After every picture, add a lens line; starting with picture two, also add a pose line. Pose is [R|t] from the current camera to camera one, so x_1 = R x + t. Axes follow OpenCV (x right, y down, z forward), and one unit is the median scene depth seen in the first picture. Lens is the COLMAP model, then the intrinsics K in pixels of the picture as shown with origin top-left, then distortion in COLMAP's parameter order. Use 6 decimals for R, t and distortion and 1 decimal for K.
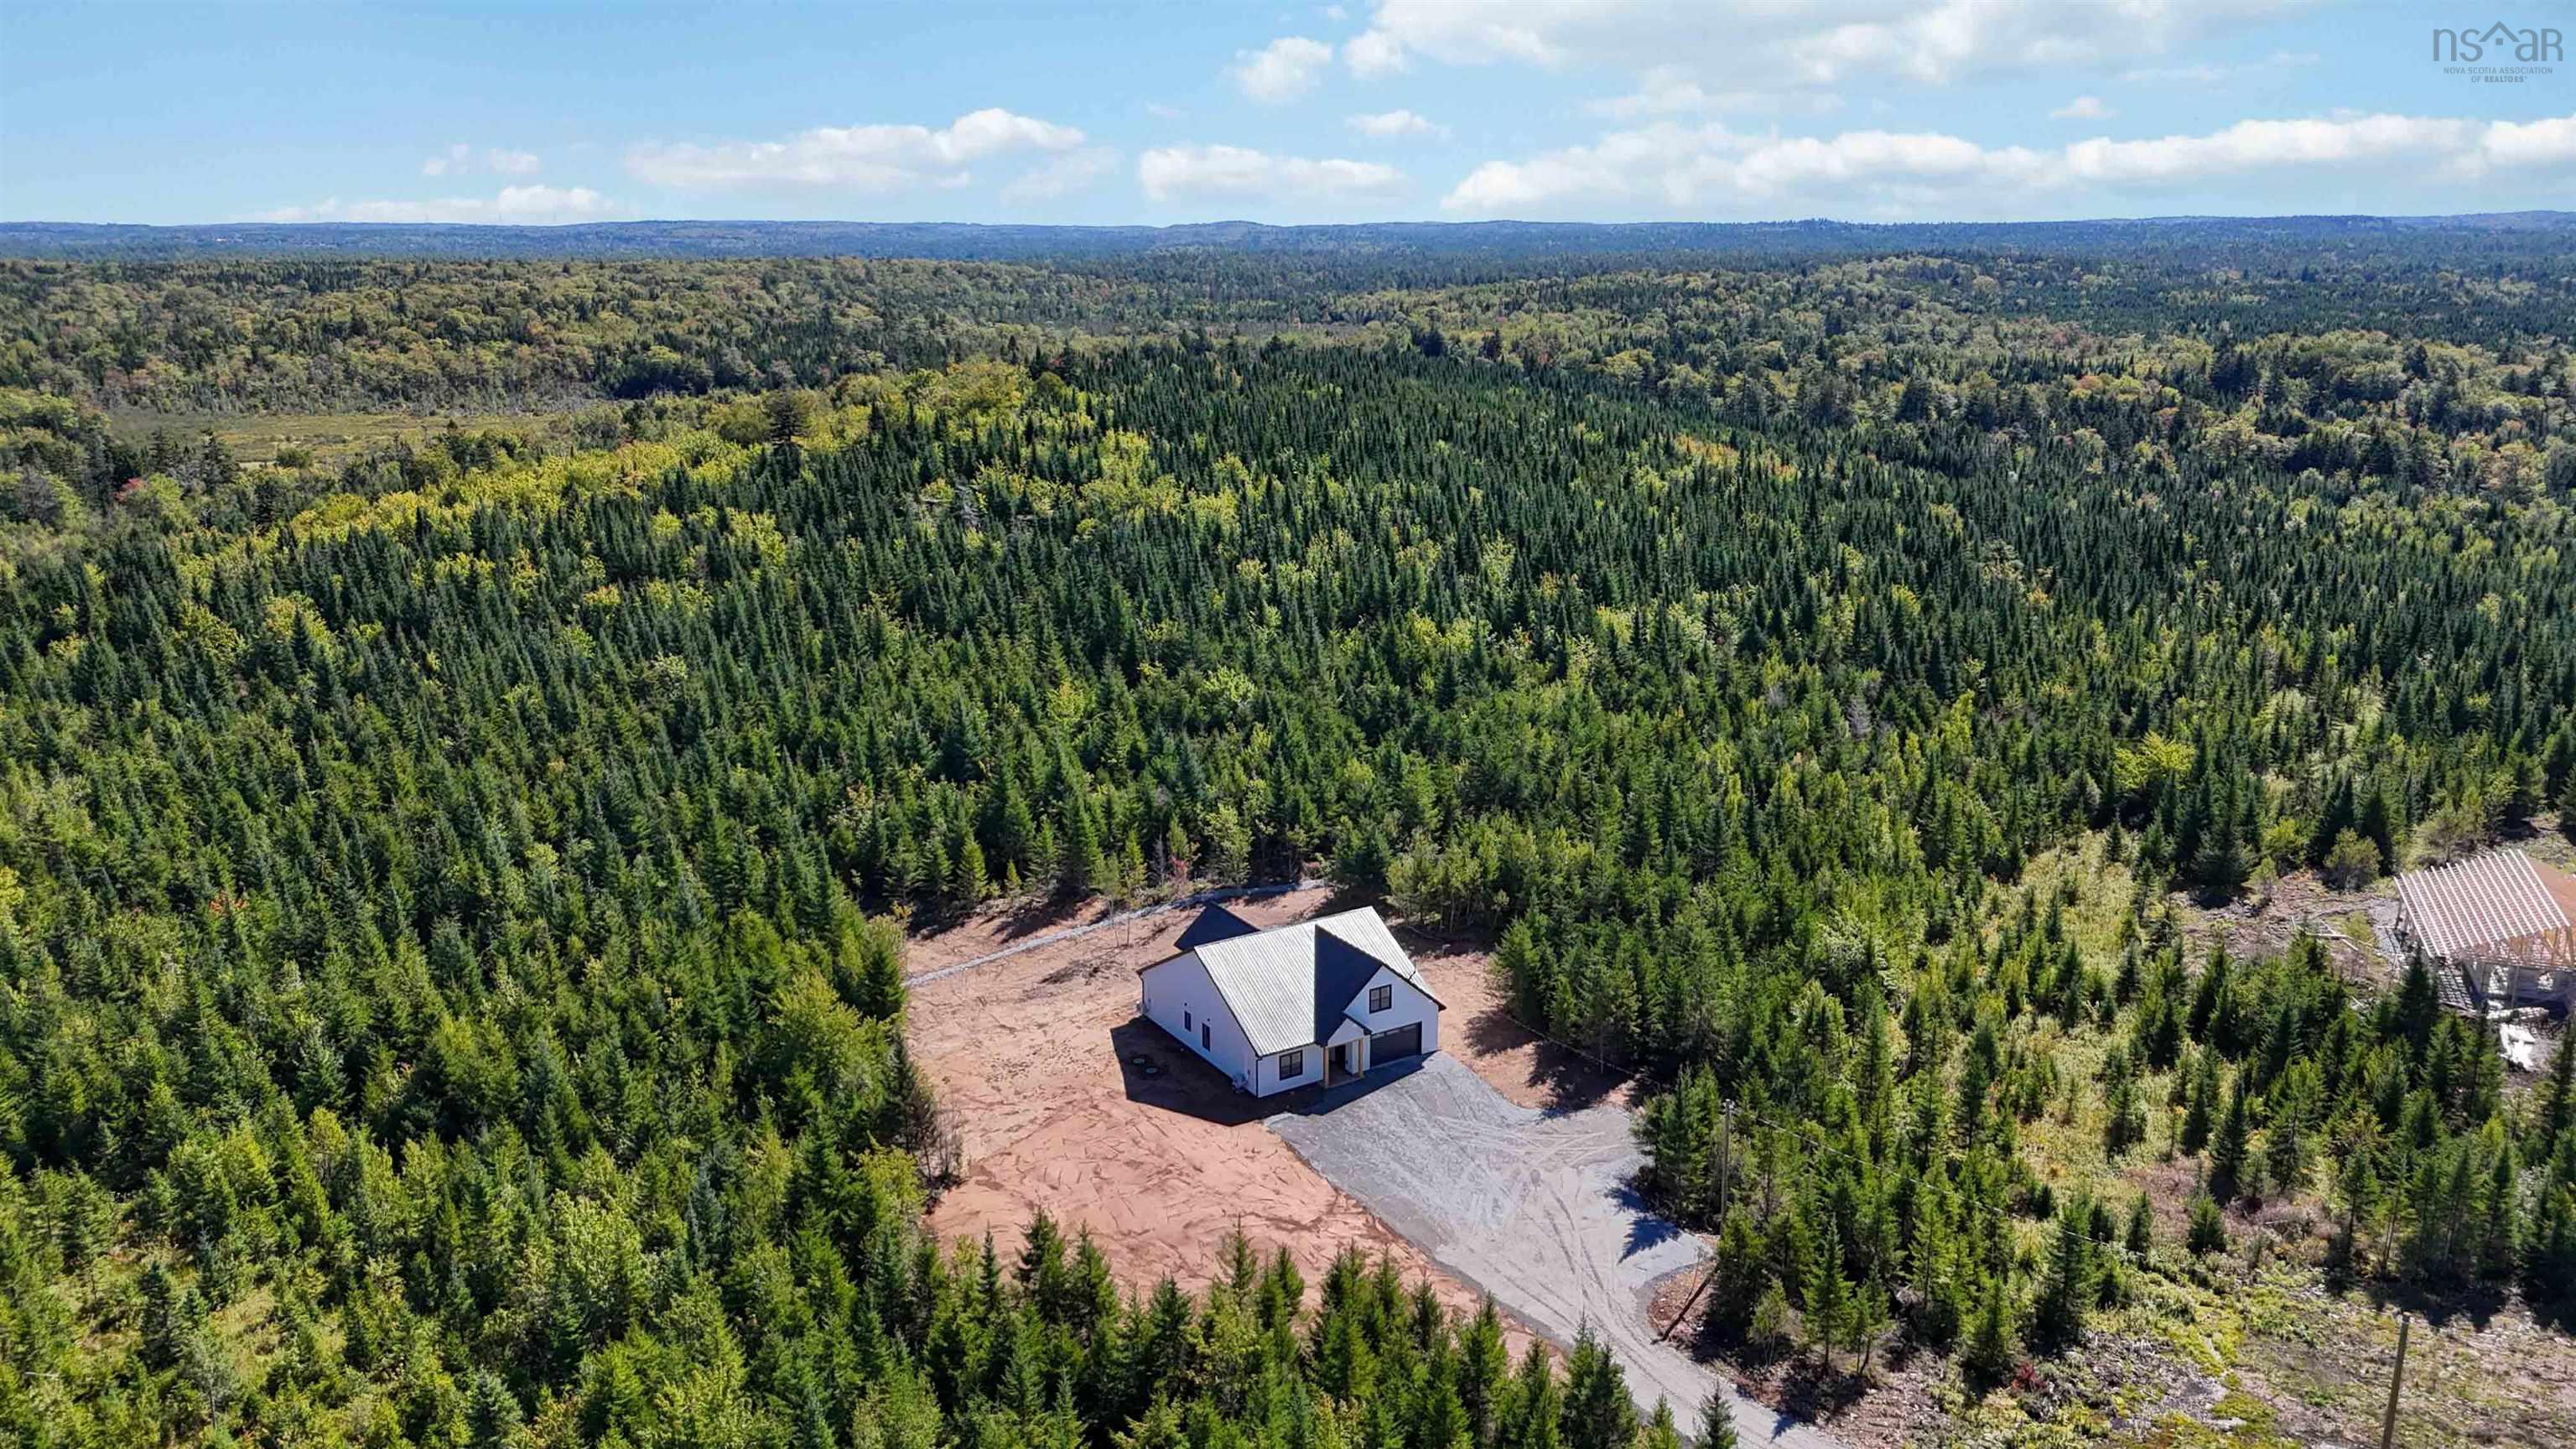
lens RADIAL K [[1886.1, 0, 1288.0], [0, 1886.1, 724.5], [0, 0, 1]] dist [0.090269, -0.083893]
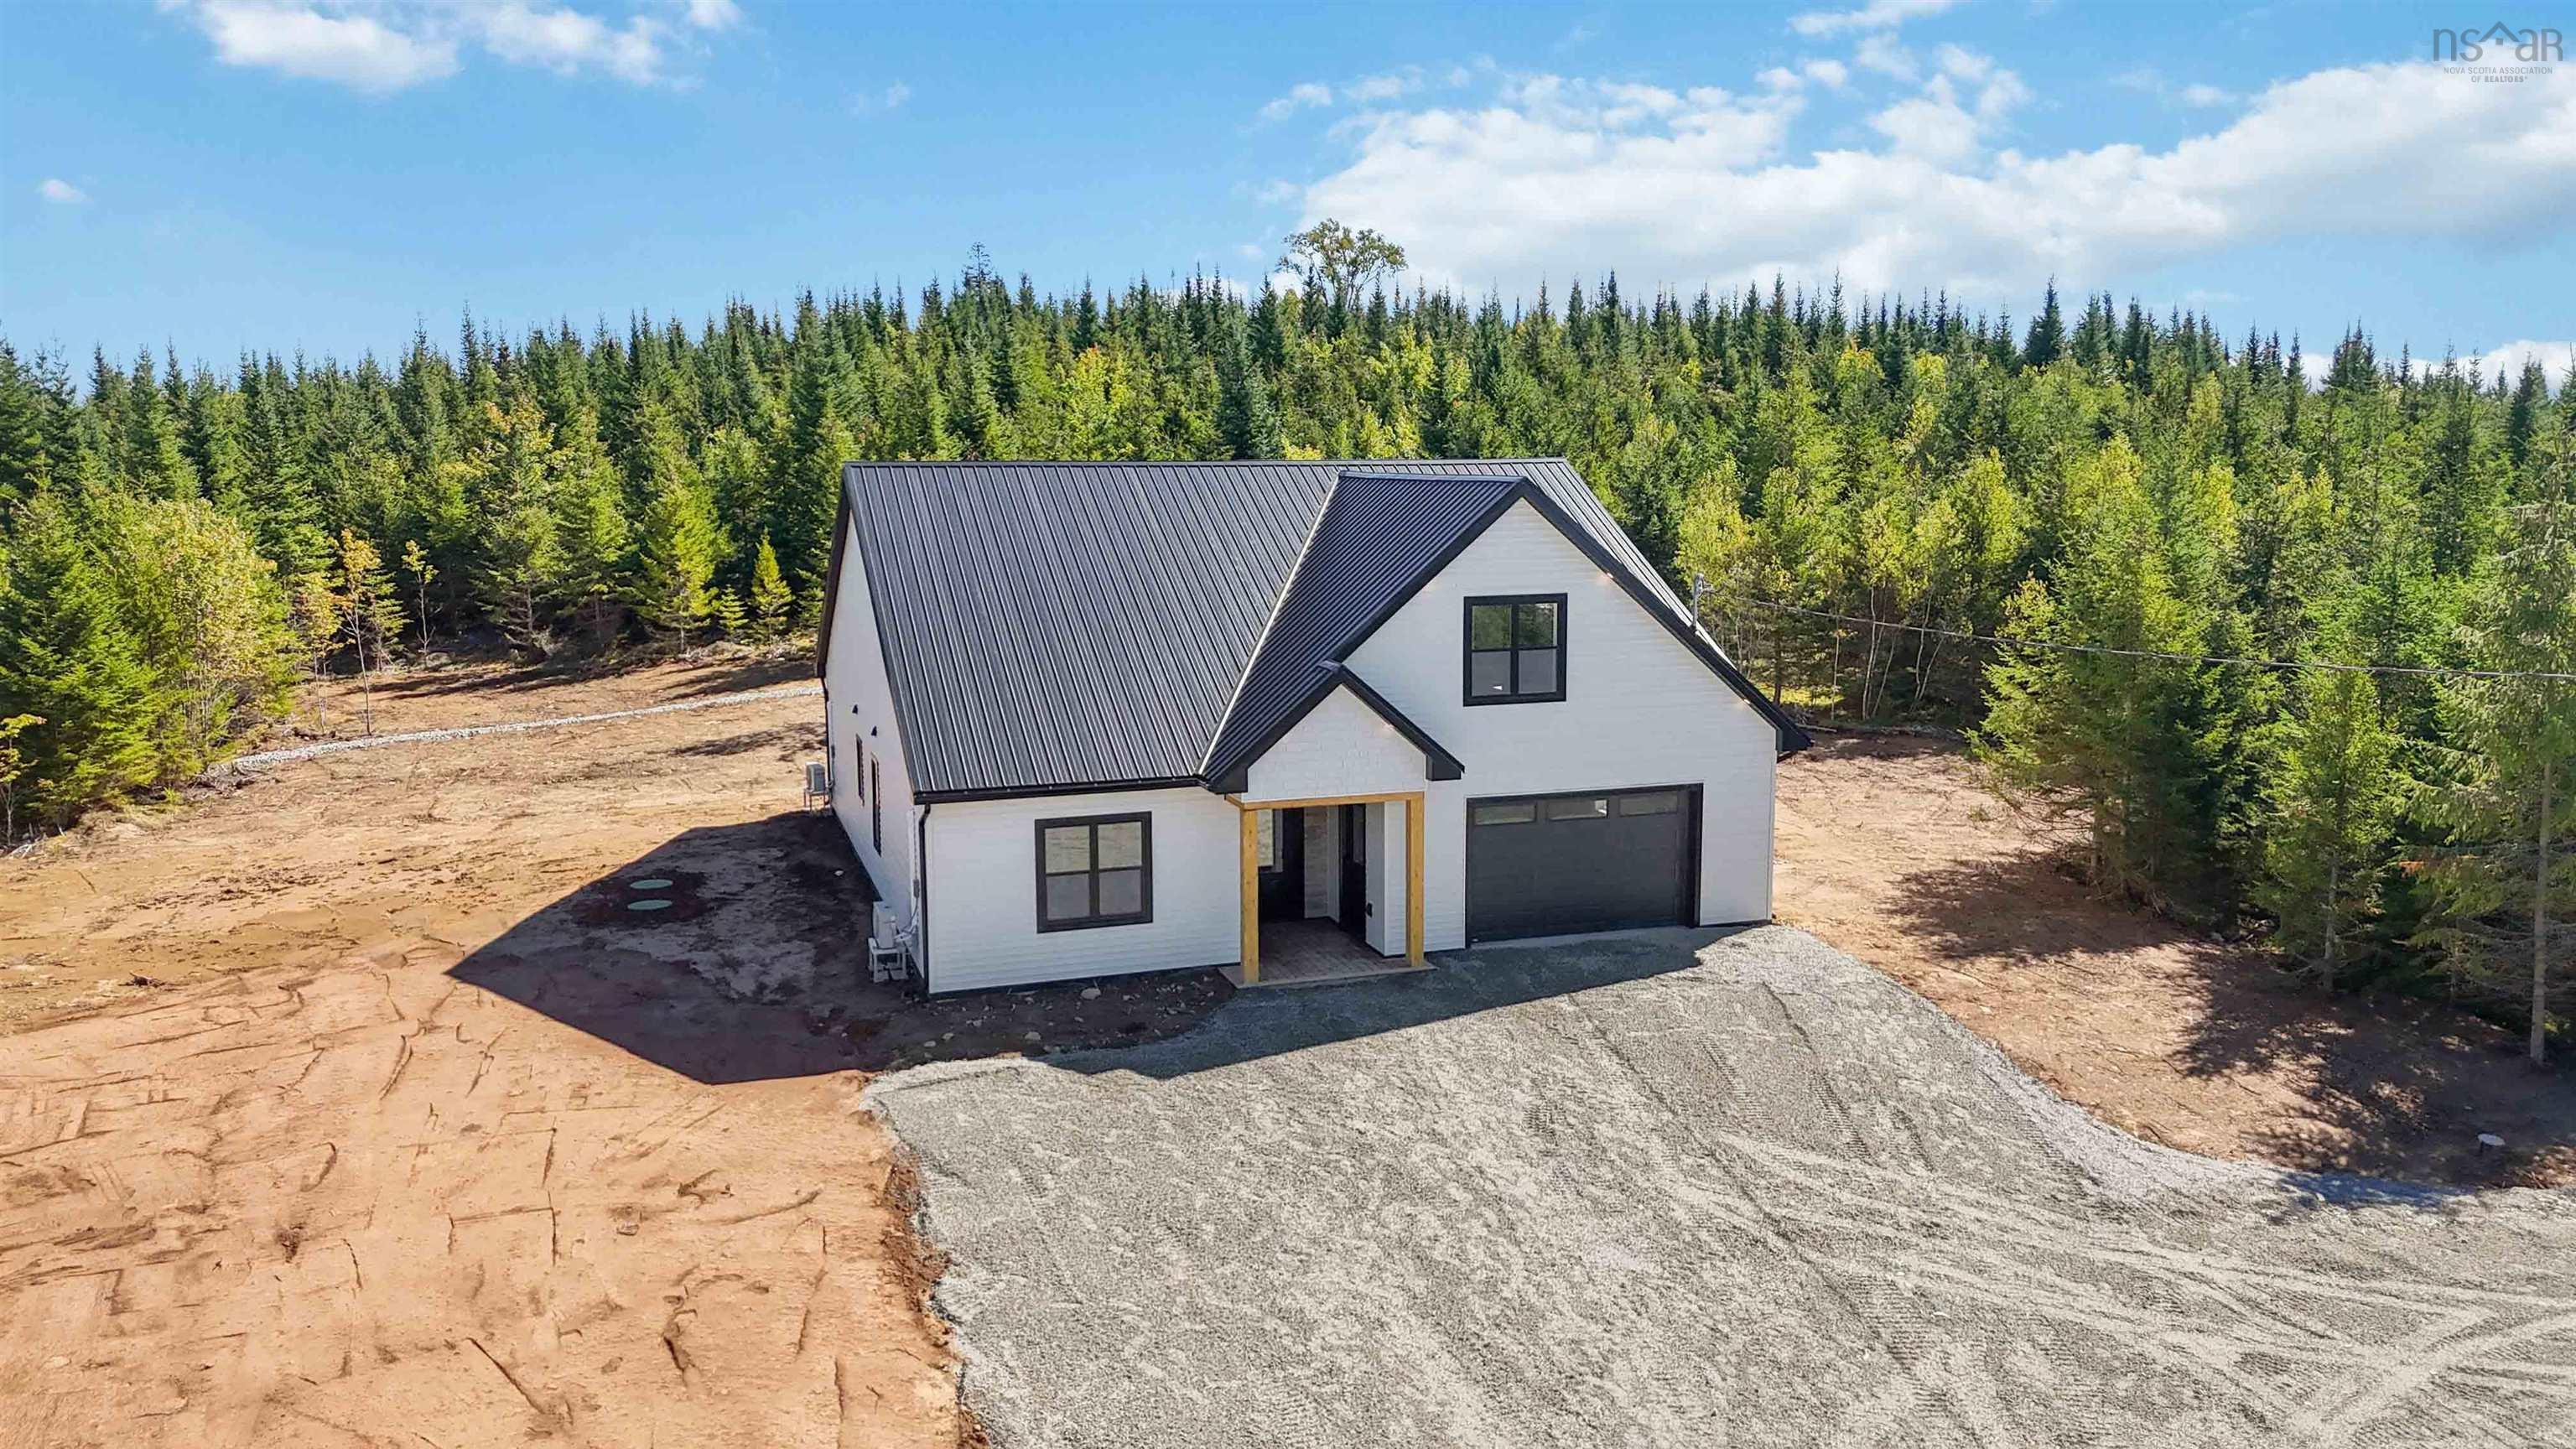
lens RADIAL K [[1886.1, 0, 1288.0], [0, 1886.1, 724.5], [0, 0, 1]] dist [0.090269, -0.083893]
pose [[0.972049, 0.032155, -0.232567, 0.056033], [-0.057521, 0.993004, -0.103127, 0.132149], [0.227624, 0.113622, 0.967097, 0.556578]]
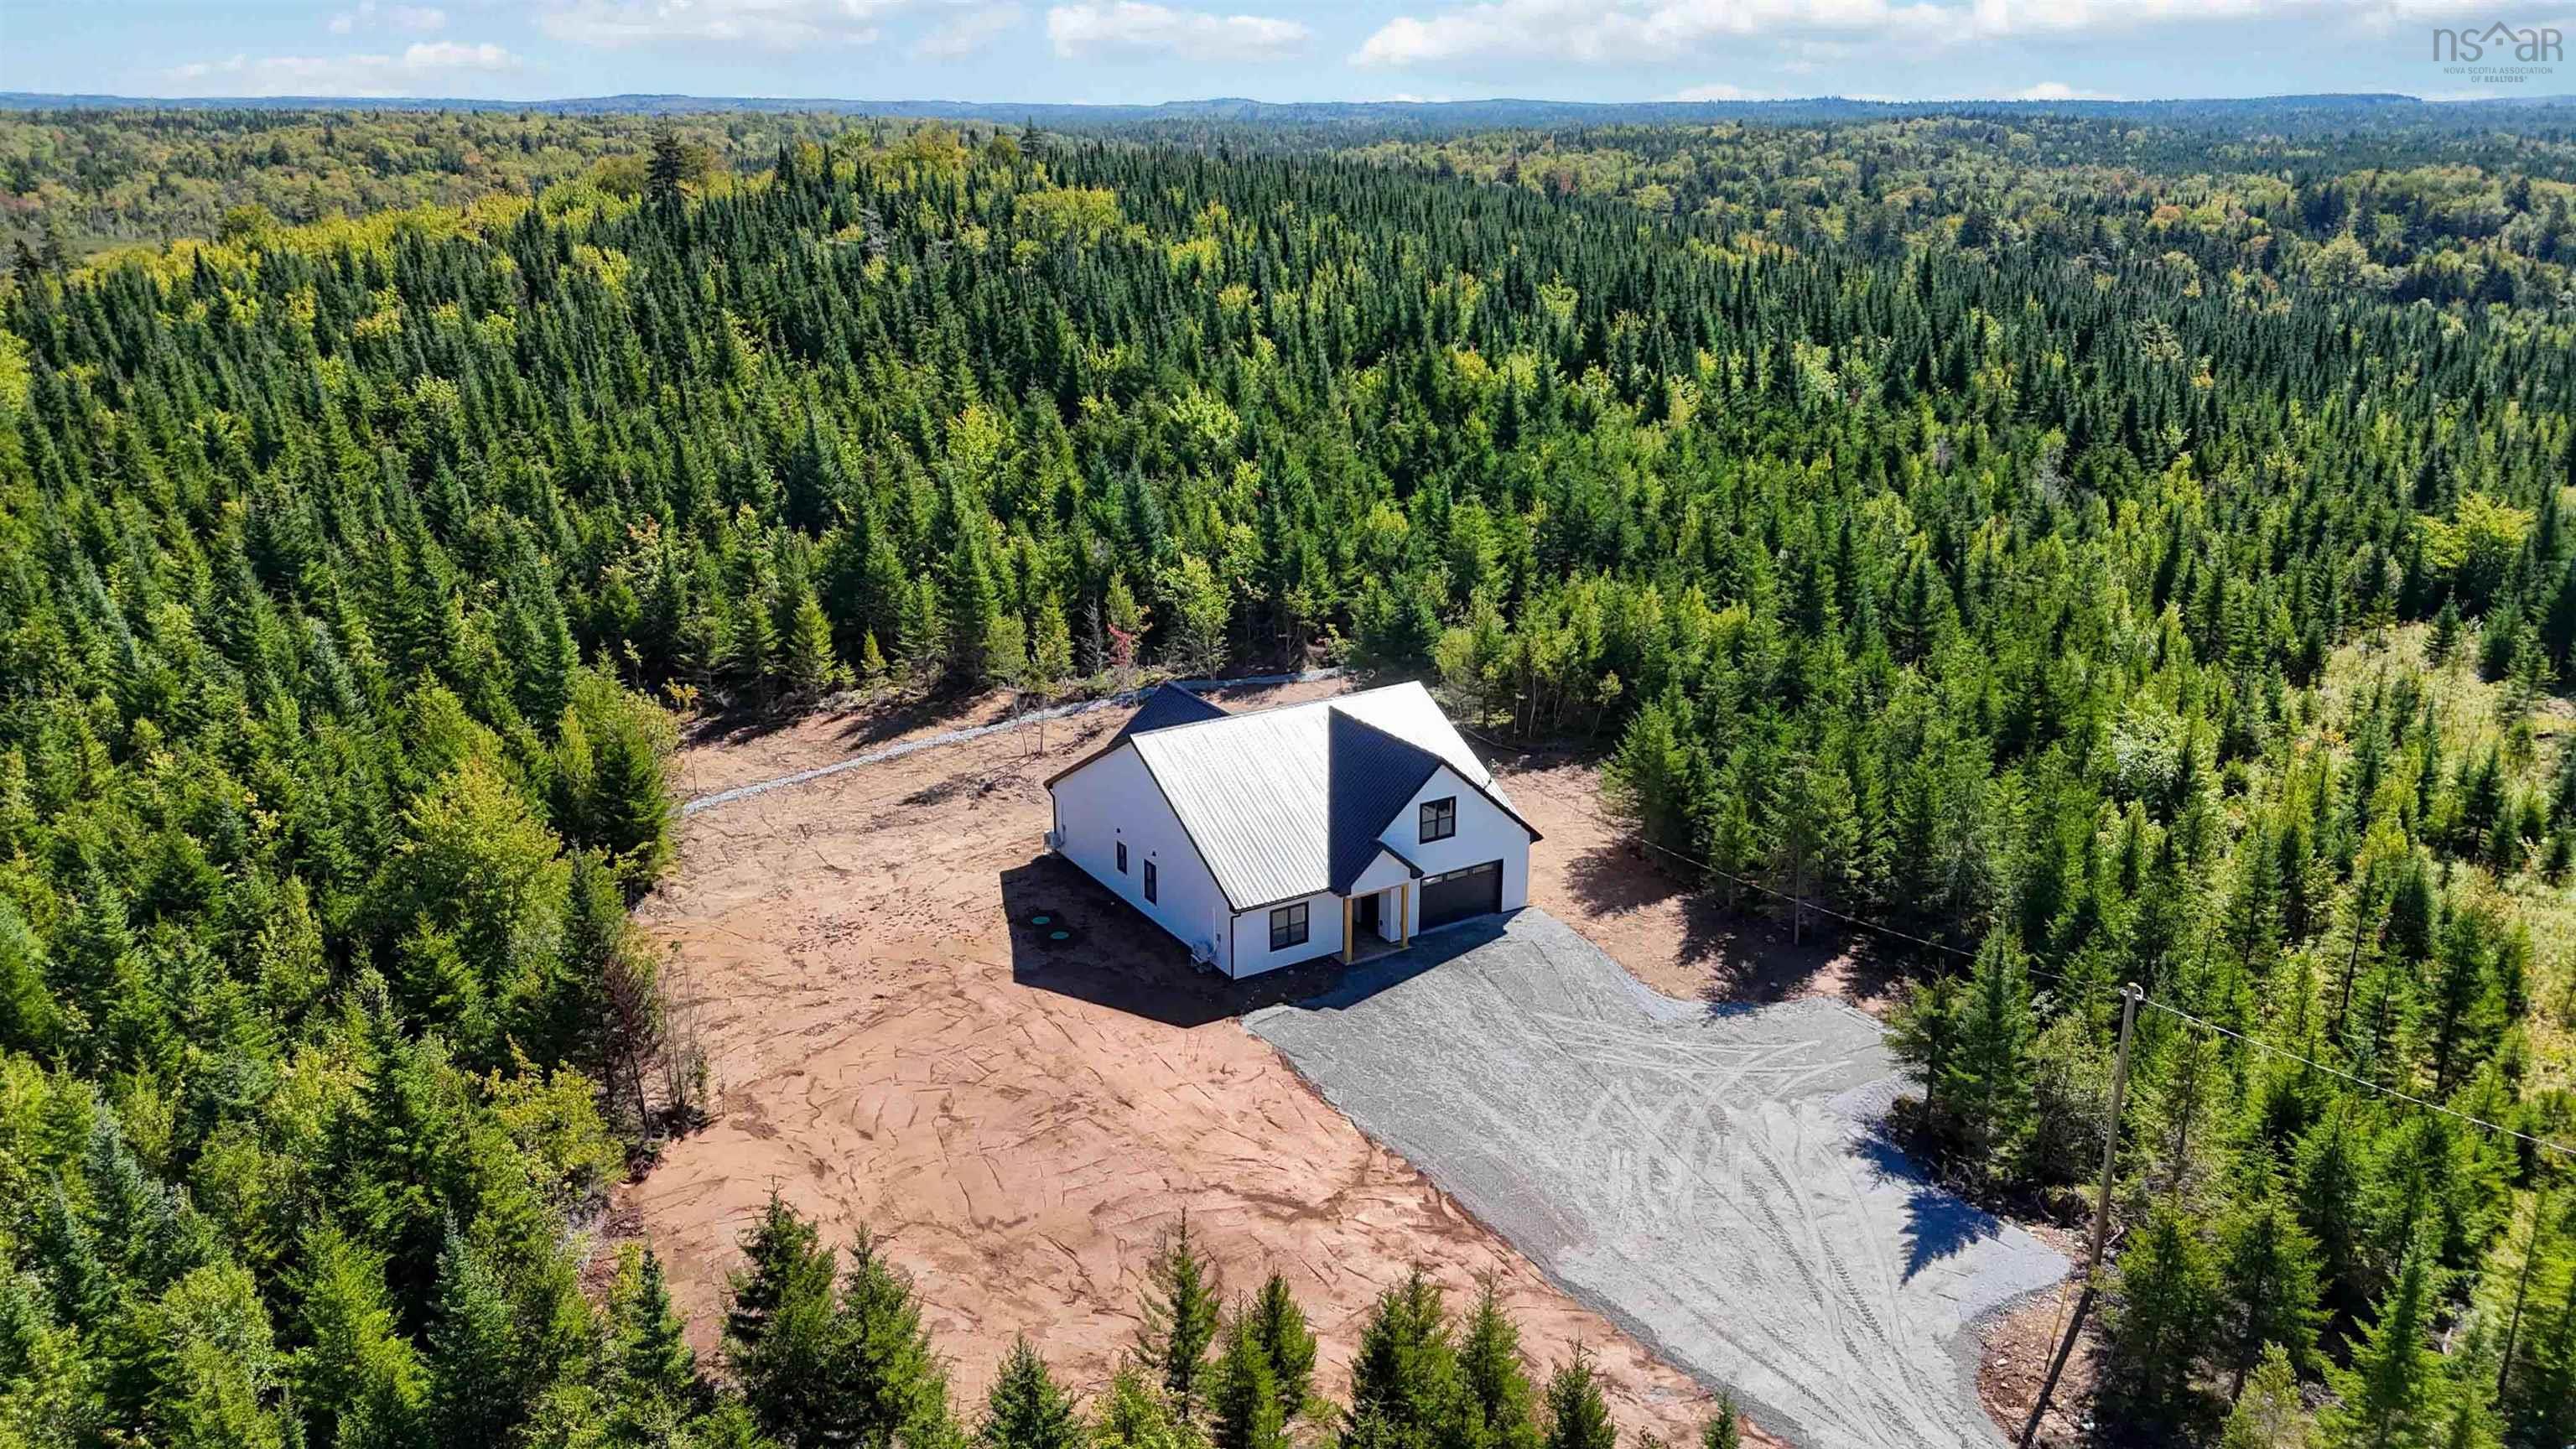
lens RADIAL K [[1890.2, 0, 1288.0], [0, 1890.2, 724.5], [0, 0, 1]] dist [0.056168, -0.037447]
pose [[0.999983, 0.005062, 0.002880, -0.000558], [-0.005212, 0.998493, 0.054627, 0.060021], [-0.002599, -0.054641, 0.998503, 0.292154]]
